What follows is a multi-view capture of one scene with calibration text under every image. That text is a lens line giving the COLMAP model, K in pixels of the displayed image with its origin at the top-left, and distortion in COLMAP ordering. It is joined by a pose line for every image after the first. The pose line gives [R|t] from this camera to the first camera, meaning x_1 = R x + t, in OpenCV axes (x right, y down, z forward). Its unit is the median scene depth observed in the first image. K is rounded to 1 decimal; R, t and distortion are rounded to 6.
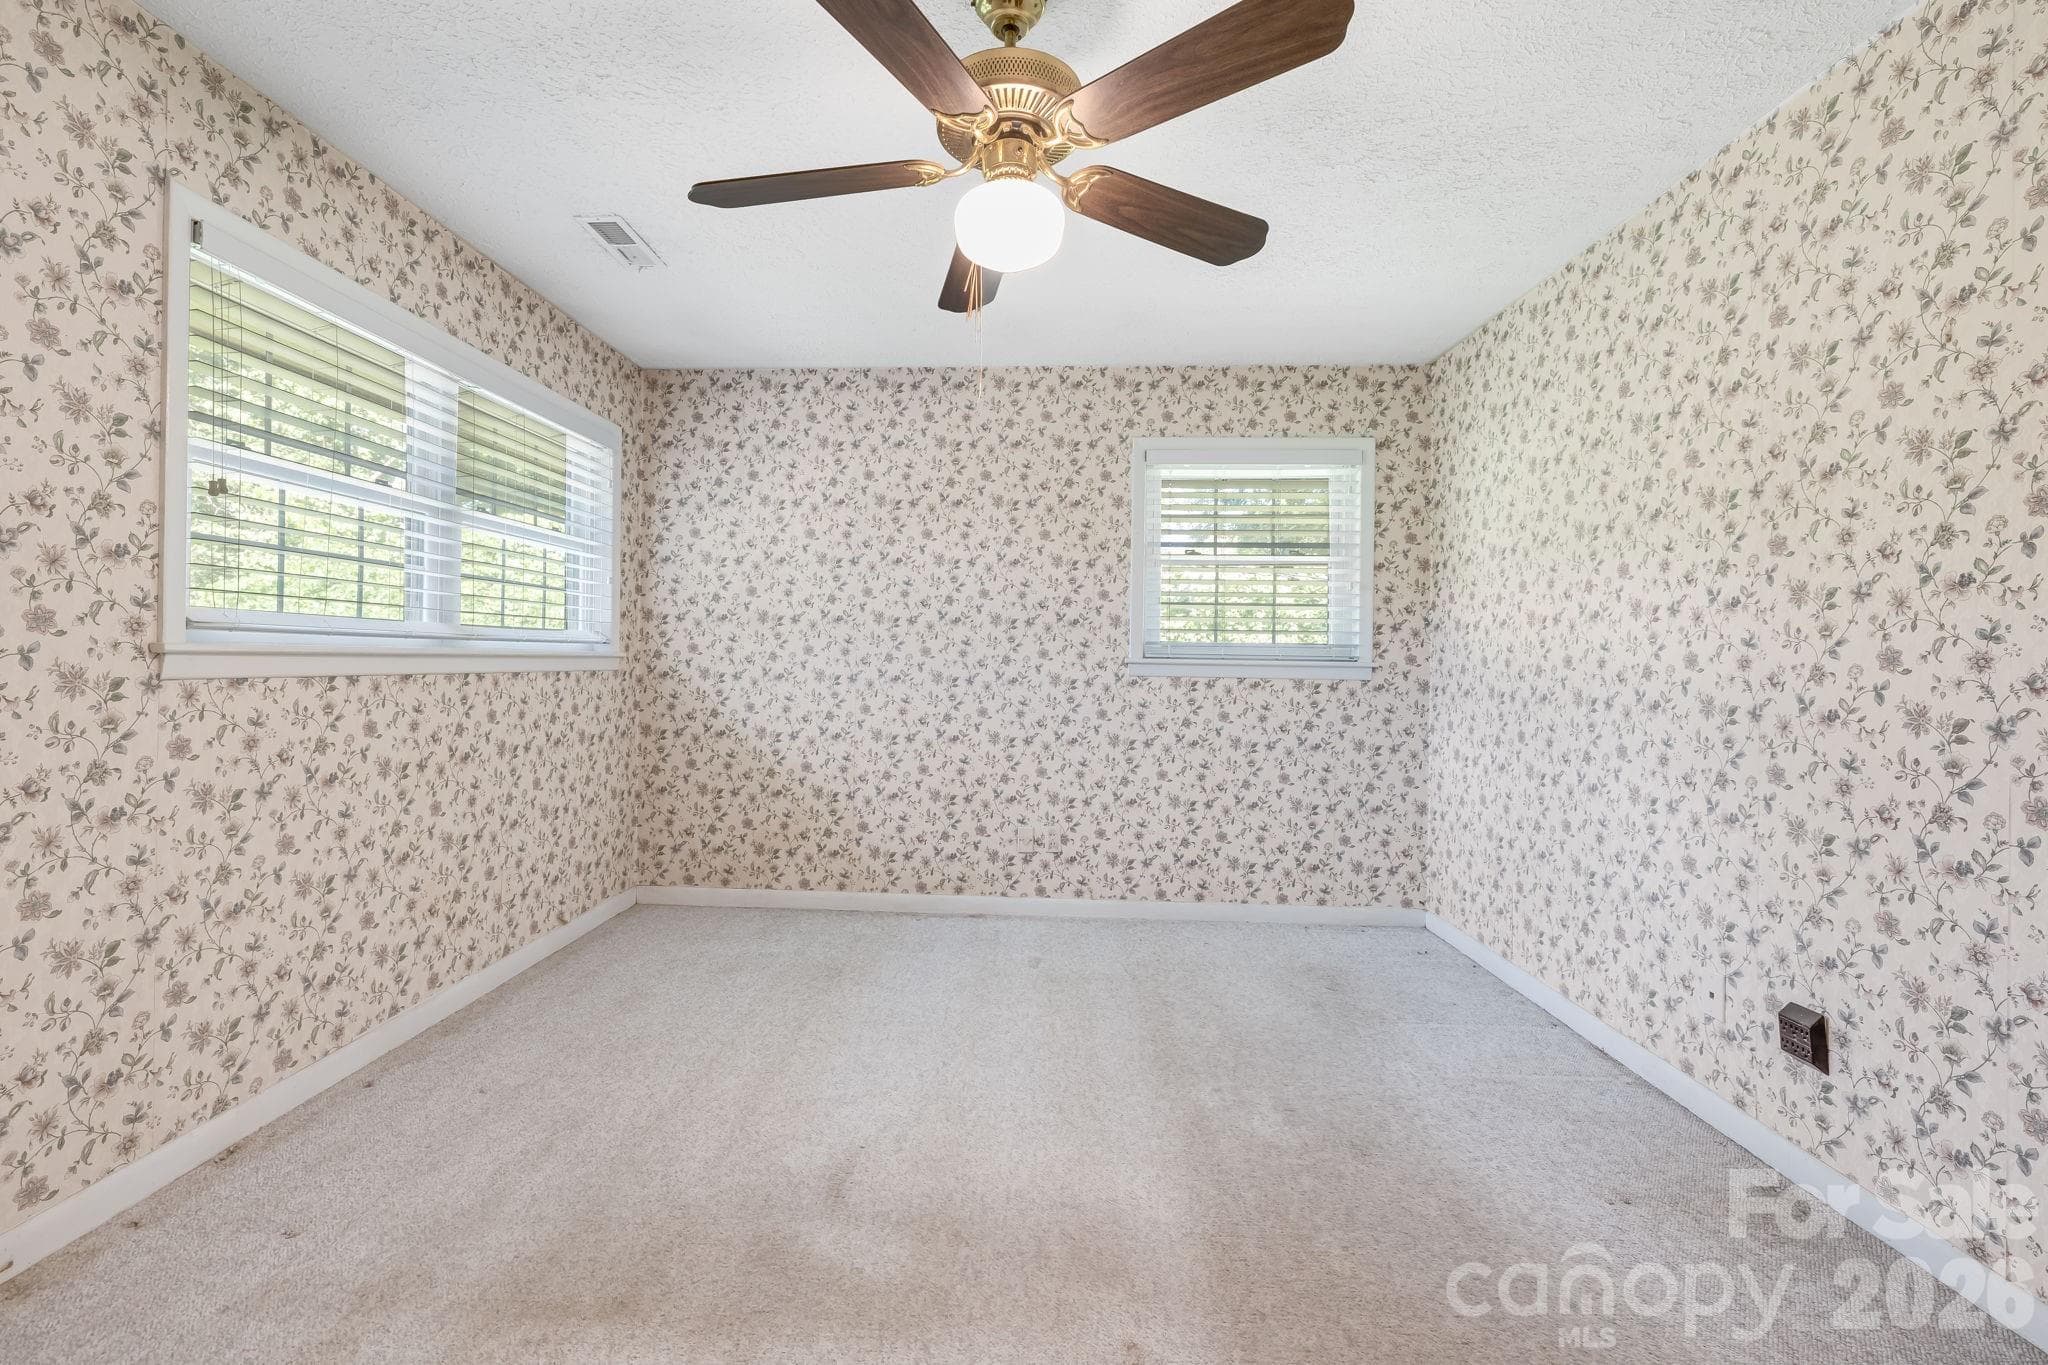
lens RADIAL K [[874.4, 0, 1020.5], [0, 874.4, 669.4], [0, 0, 1]] dist [-0.001257, 0.000711]
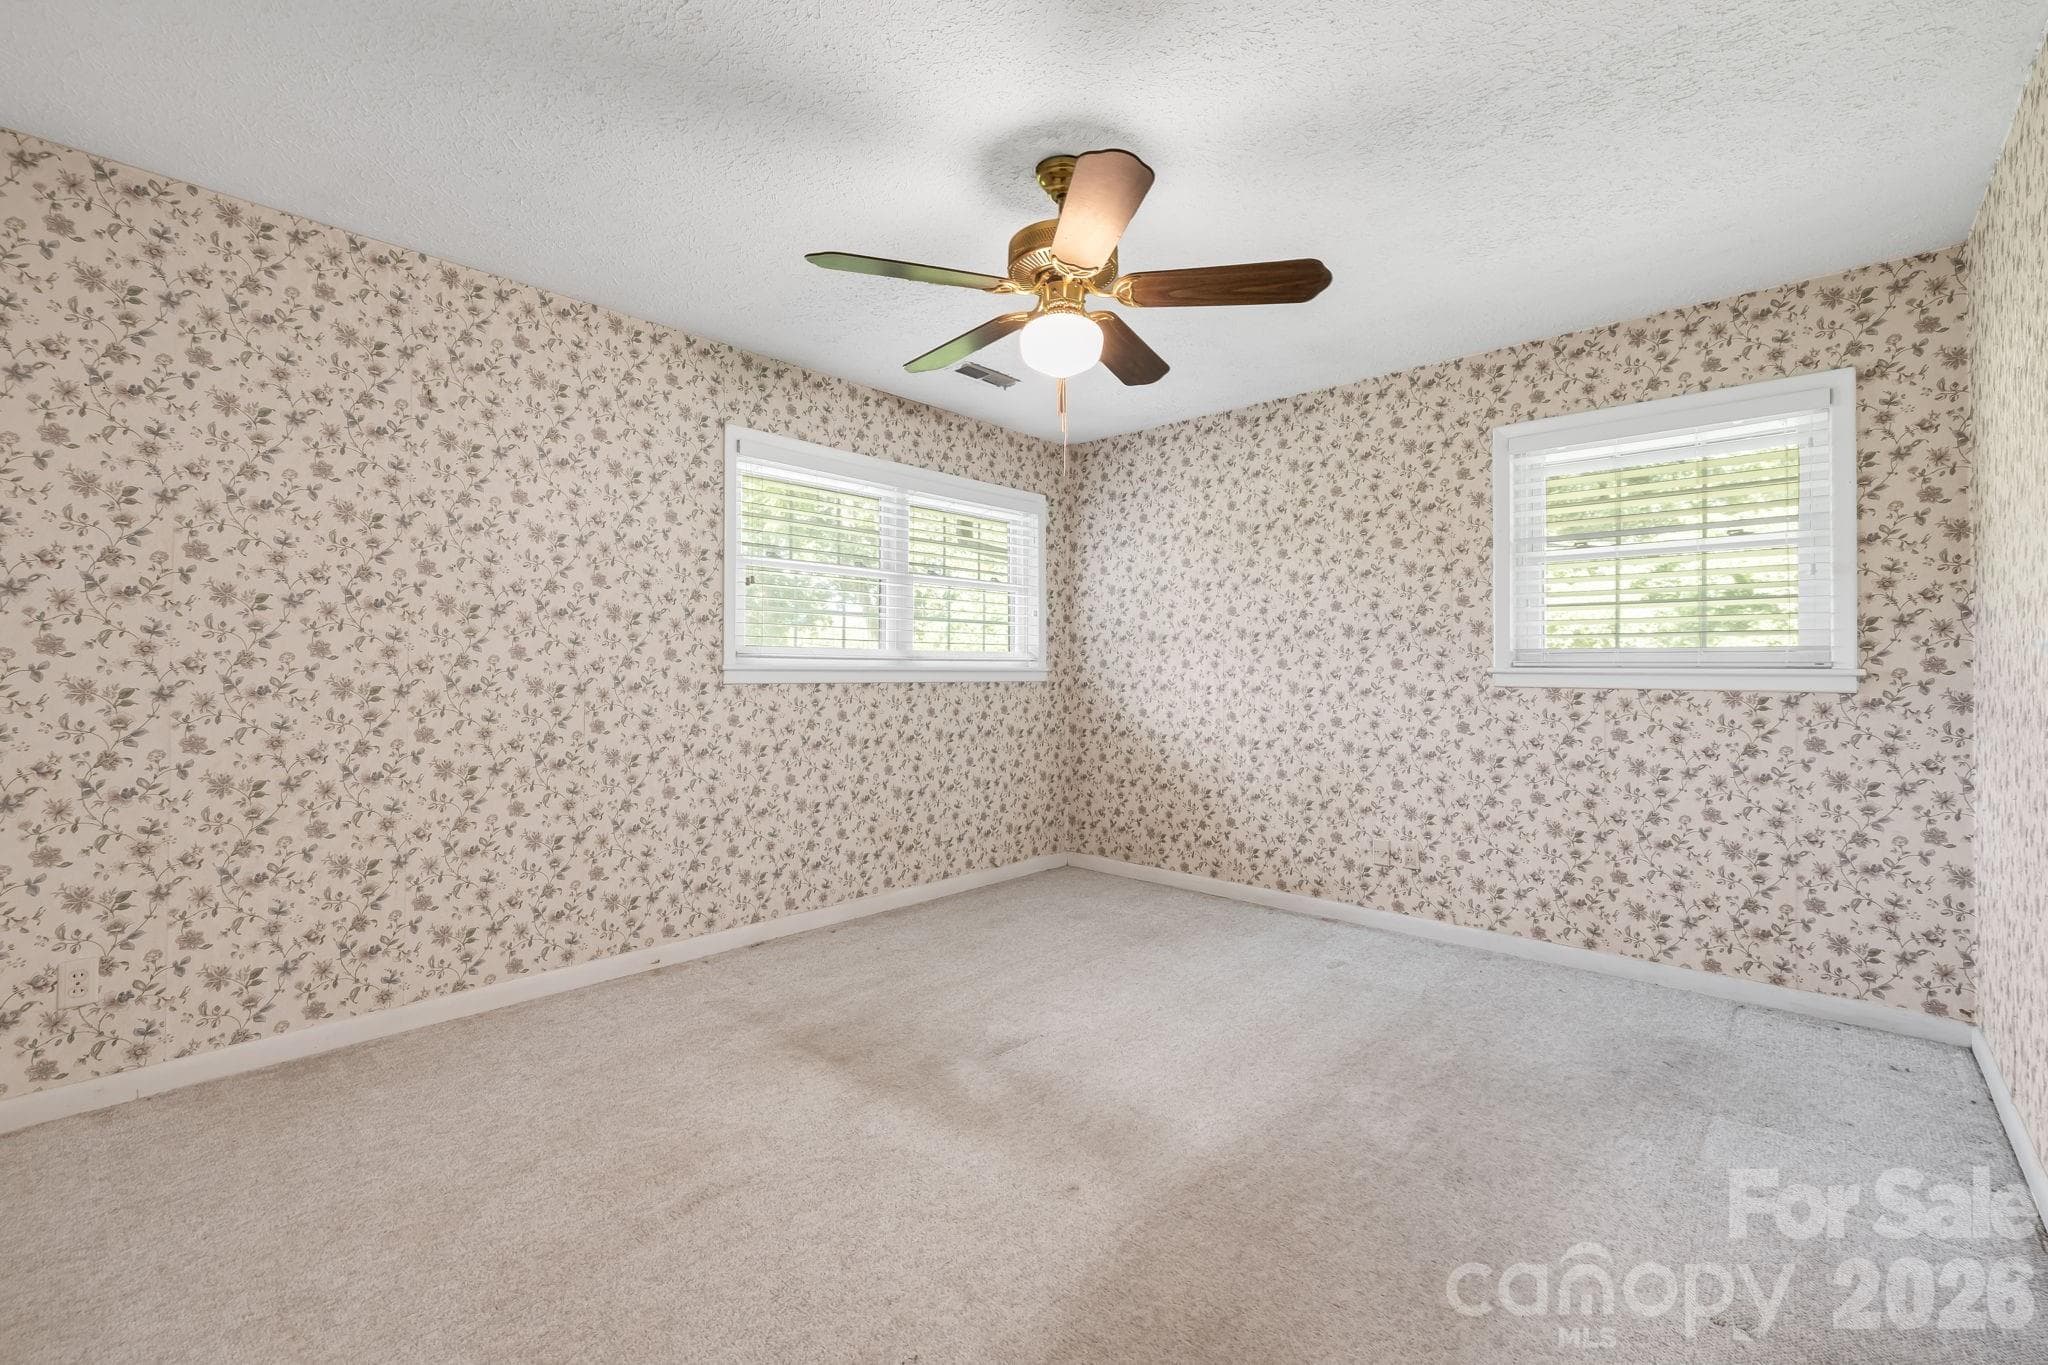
lens RADIAL K [[874.4, 0, 1021.4], [0, 874.4, 681.4], [0, 0, 1]] dist [-0.001257, 0.000711]
pose [[0.767128, -0.002070, -0.641490, 0.342353], [-0.000723, 0.999991, -0.004092, 0.005905], [0.641493, 0.003603, 0.767120, -0.023429]]
